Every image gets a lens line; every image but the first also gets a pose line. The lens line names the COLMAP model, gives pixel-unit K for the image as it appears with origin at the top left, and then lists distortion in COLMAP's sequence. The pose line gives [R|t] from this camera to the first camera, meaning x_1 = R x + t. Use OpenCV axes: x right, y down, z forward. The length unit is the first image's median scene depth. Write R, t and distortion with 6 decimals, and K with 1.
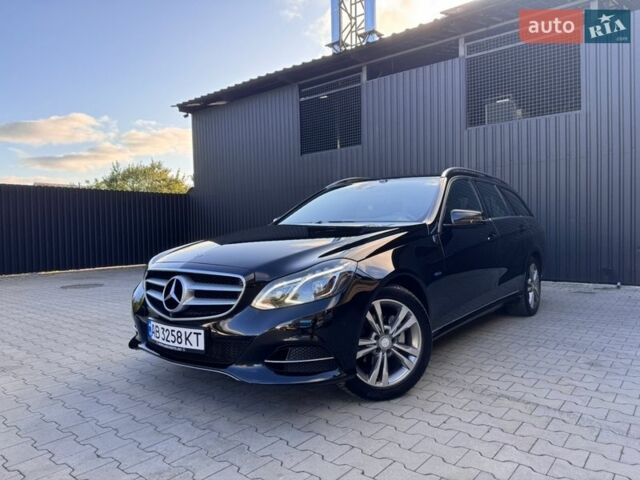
lens RADIAL K [[454.4, 0, 317.3], [0, 454.4, 237.9], [0, 0, 1]] dist [0.007882, 0.003464]
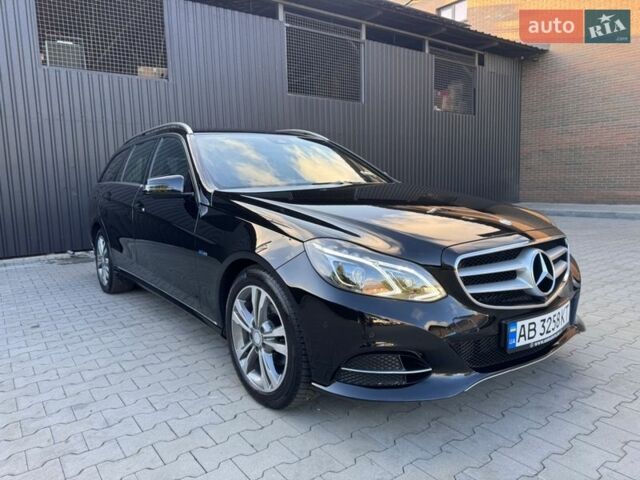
lens RADIAL K [[454.4, 0, 316.8], [0, 454.4, 240.8], [0, 0, 1]] dist [0.007882, 0.003464]
pose [[0.247543, -0.126738, 0.960552, -0.883636], [0.038128, 0.991914, 0.121050, -0.049210], [-0.968126, 0.006659, 0.250374, 0.869305]]
